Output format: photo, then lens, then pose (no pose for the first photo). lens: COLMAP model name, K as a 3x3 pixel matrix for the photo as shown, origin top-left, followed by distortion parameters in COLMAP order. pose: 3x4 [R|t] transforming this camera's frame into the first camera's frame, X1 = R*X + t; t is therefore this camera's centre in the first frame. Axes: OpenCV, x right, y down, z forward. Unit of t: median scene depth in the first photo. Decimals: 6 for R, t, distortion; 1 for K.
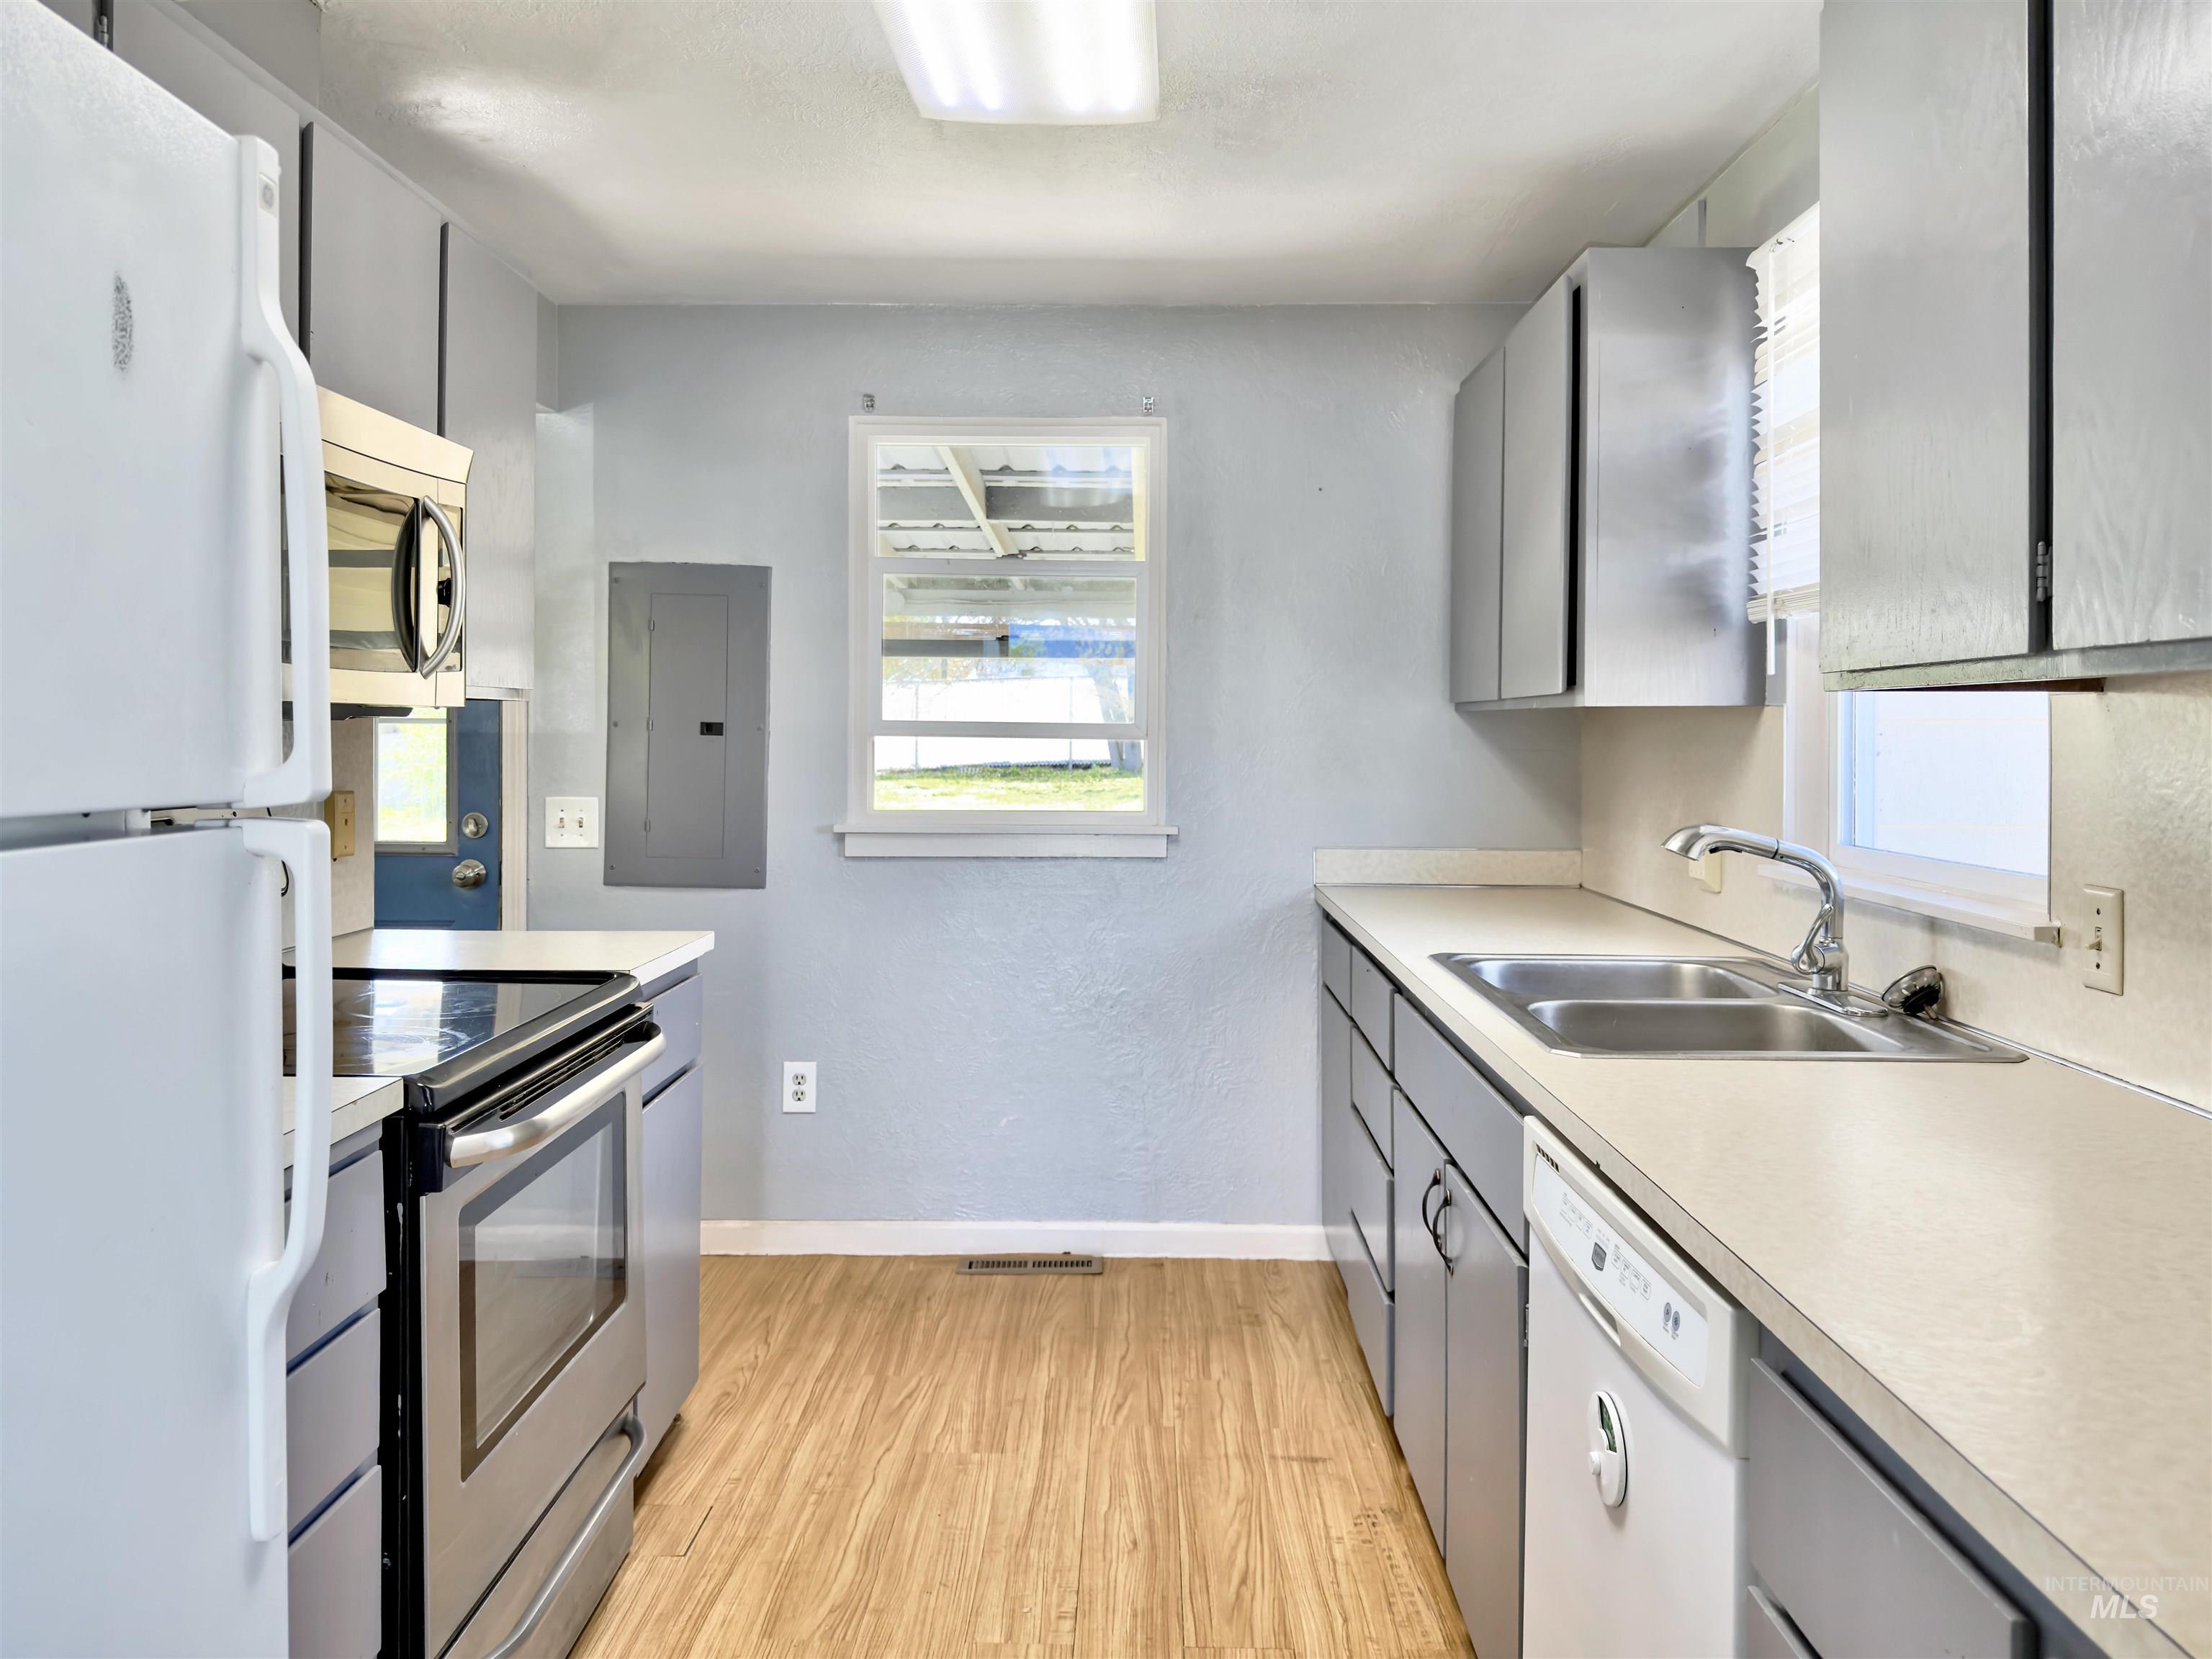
lens RADIAL K [[1549.9, 0, 1099.7], [0, 1549.9, 746.9], [0, 0, 1]] dist [0.082161, -0.124767]
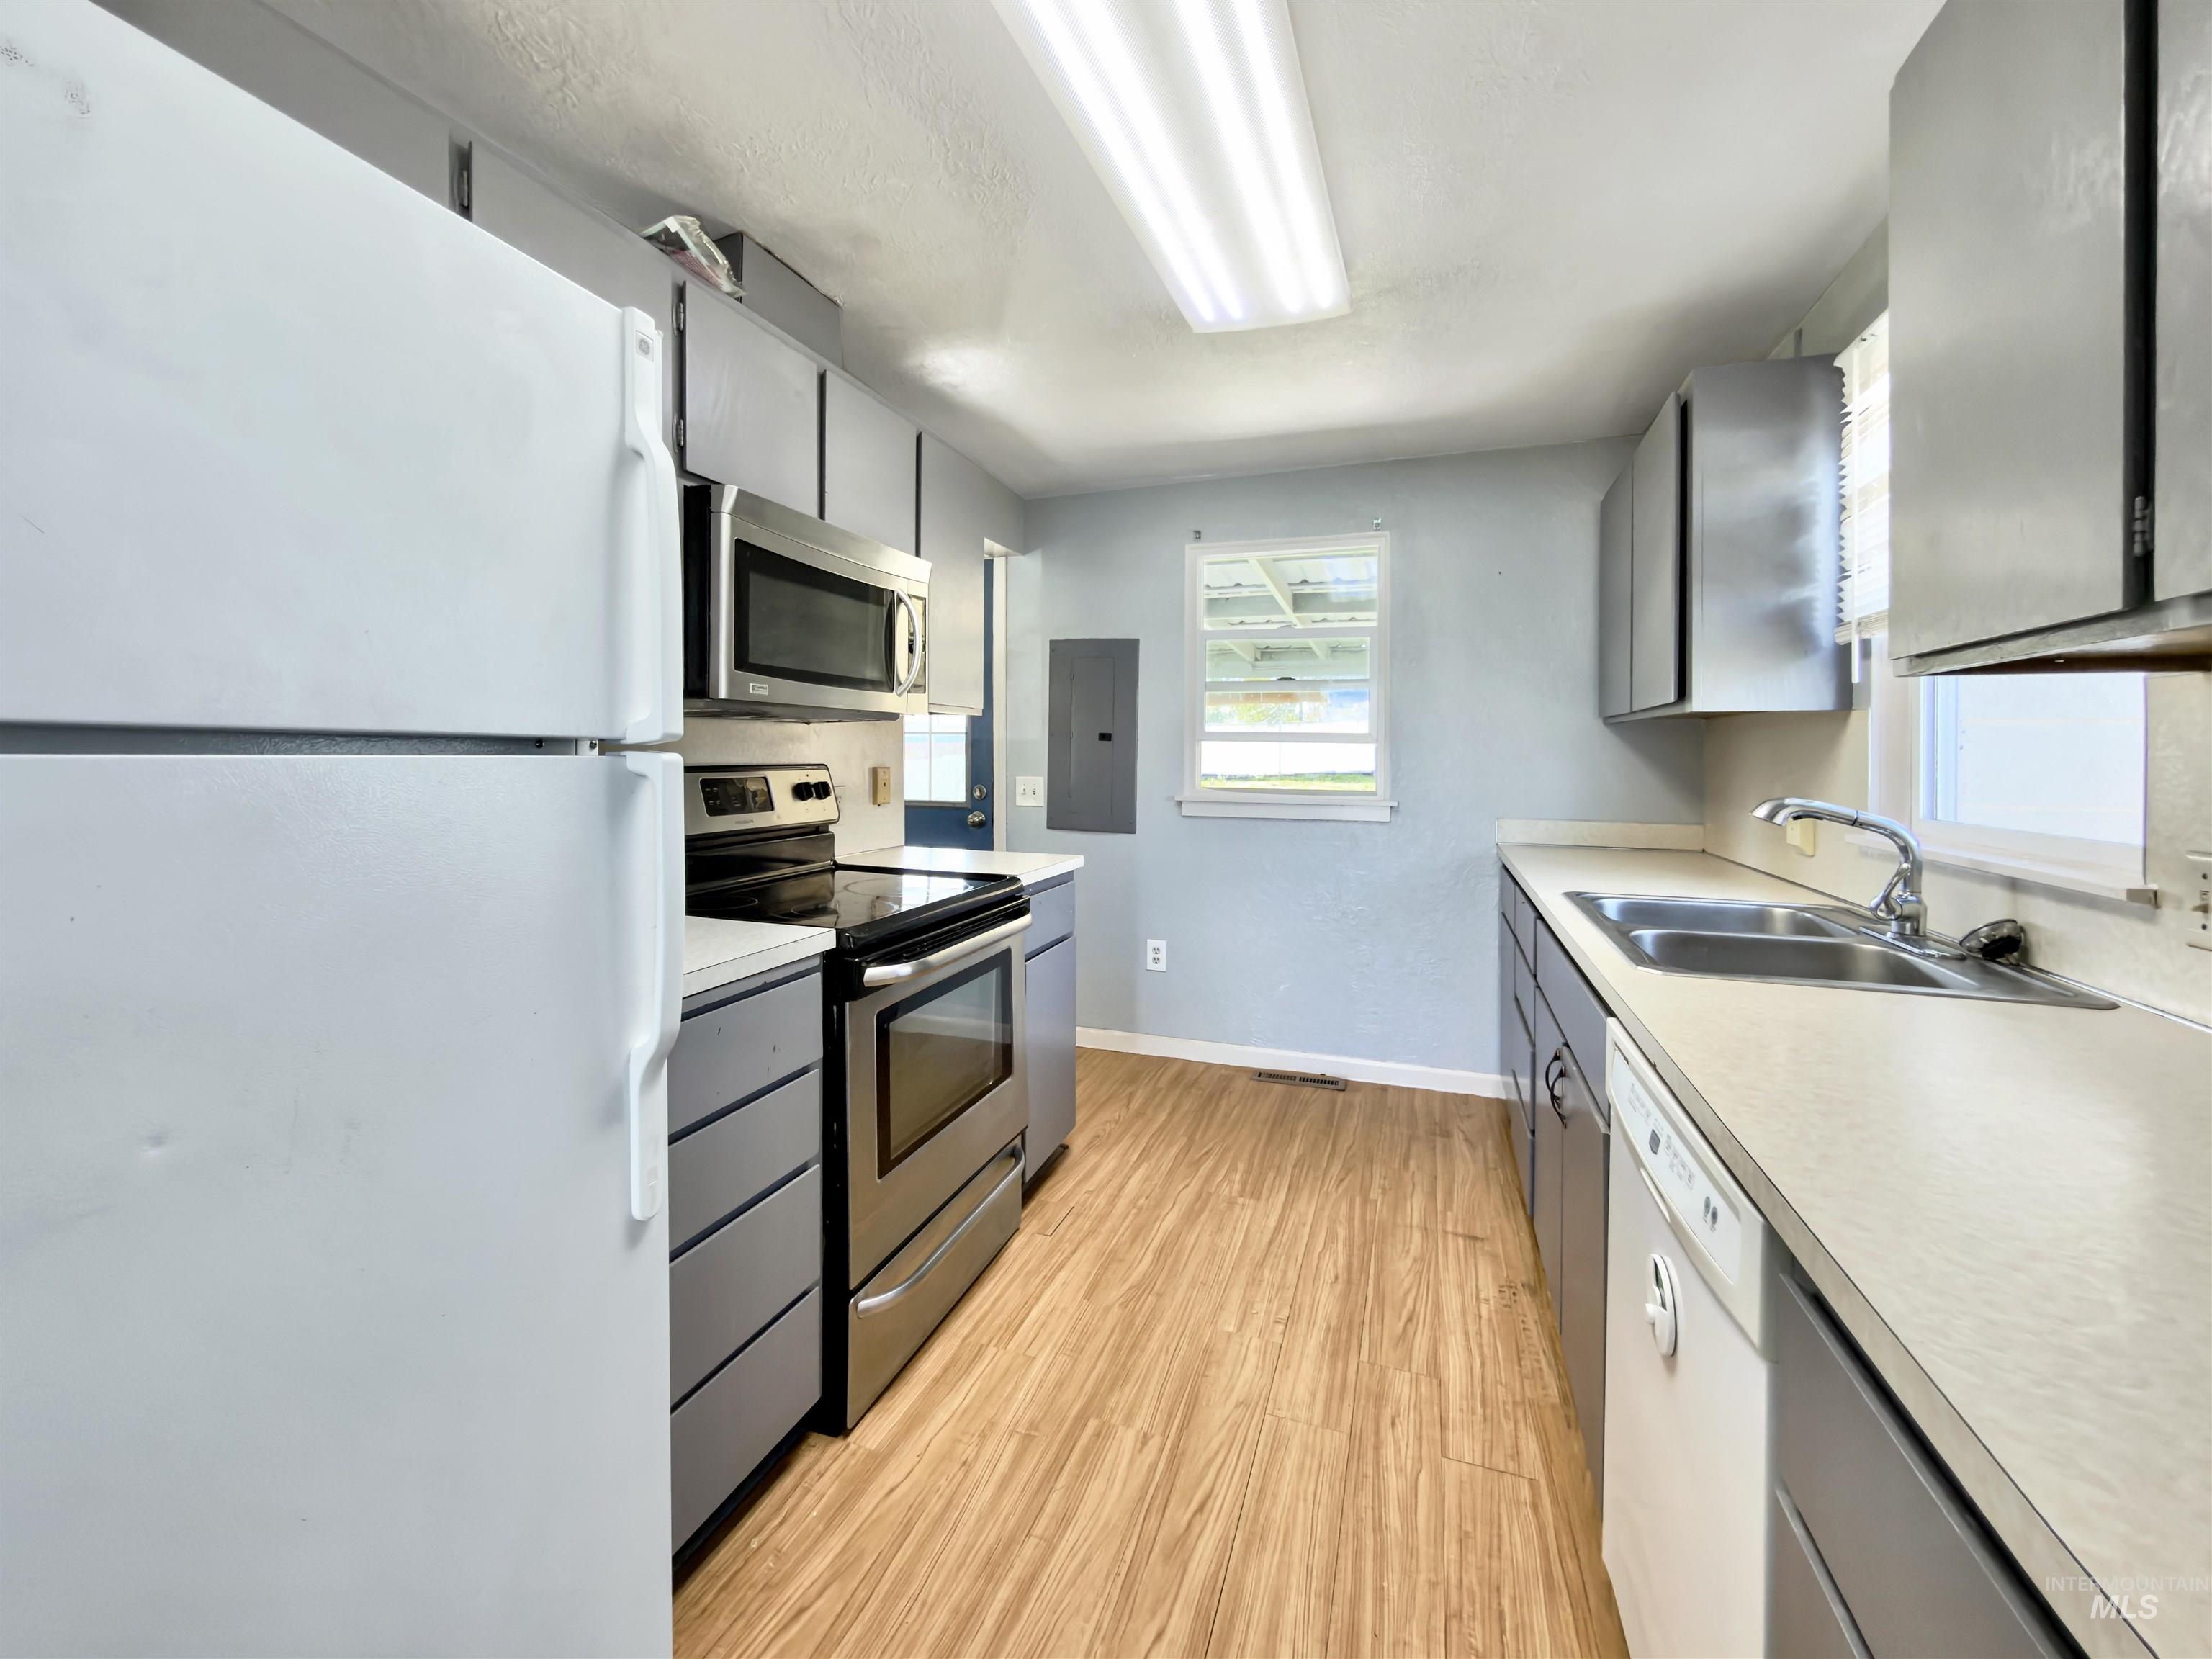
lens RADIAL K [[896.3, 0, 1110.8], [0, 896.3, 756.0], [0, 0, 1]] dist [-0.000373, 0.001100]
pose [[0.952879, 0.006059, -0.303291, 0.073101], [-0.008333, 0.999946, -0.006202, 0.021990], [0.303237, 0.008437, 0.952878, 0.125706]]
